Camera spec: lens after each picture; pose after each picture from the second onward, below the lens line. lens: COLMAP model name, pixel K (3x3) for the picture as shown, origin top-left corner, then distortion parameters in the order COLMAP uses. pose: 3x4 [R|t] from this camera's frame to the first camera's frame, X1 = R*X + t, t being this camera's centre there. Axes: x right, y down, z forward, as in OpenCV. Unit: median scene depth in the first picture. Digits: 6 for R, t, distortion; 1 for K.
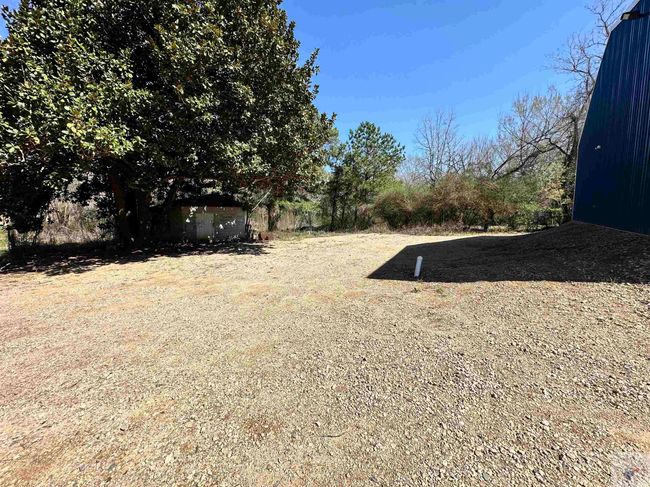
lens RADIAL K [[258.7, 0, 325.2], [0, 258.7, 245.3], [0, 0, 1]] dist [-0.004187, 0.001145]
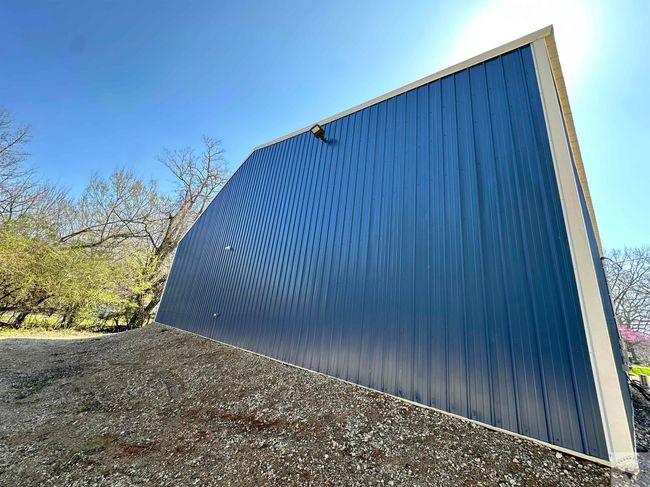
lens RADIAL K [[258.7, 0, 324.6], [0, 258.7, 246.9], [0, 0, 1]] dist [-0.004187, 0.001145]
pose [[0.138500, 0.332512, 0.932874, 0.124085], [-0.016239, 0.942588, -0.333564, -0.042153], [-0.990229, 0.031050, 0.135949, 0.247118]]
